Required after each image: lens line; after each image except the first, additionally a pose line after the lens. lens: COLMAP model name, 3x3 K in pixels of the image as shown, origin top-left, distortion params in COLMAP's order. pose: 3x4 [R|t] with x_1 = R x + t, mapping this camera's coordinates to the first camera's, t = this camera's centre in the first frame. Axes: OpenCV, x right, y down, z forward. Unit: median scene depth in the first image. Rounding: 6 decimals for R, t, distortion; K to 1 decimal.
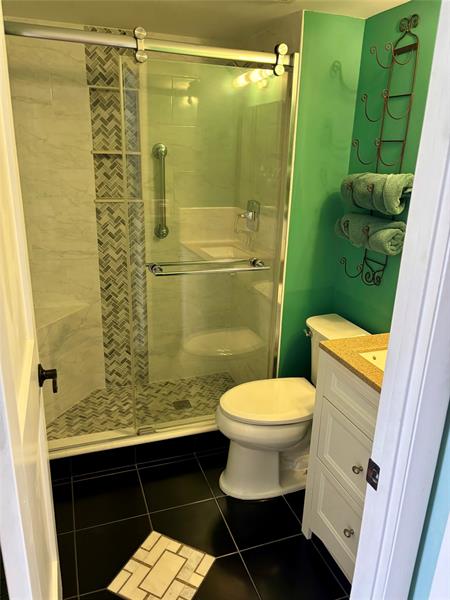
lens RADIAL K [[454.6, 0, 224.1], [0, 454.6, 304.1], [0, 0, 1]] dist [0.046864, -0.061880]
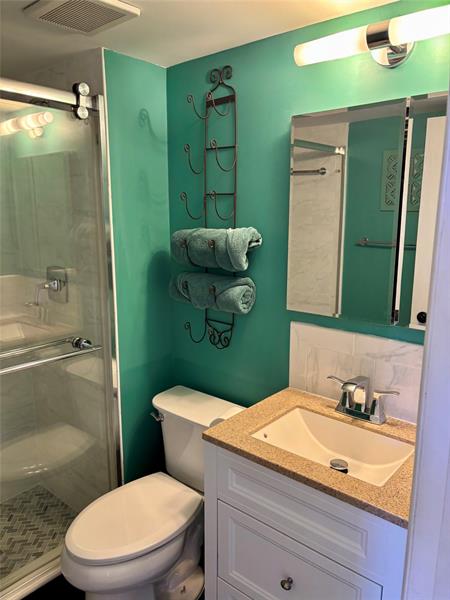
lens RADIAL K [[454.6, 0, 222.6], [0, 454.6, 301.5], [0, 0, 1]] dist [0.046864, -0.061880]
pose [[0.862988, -0.124243, 0.489710, -0.106150], [0.182624, 0.980463, -0.073077, -0.066477], [-0.471064, 0.152497, 0.868817, 0.205456]]
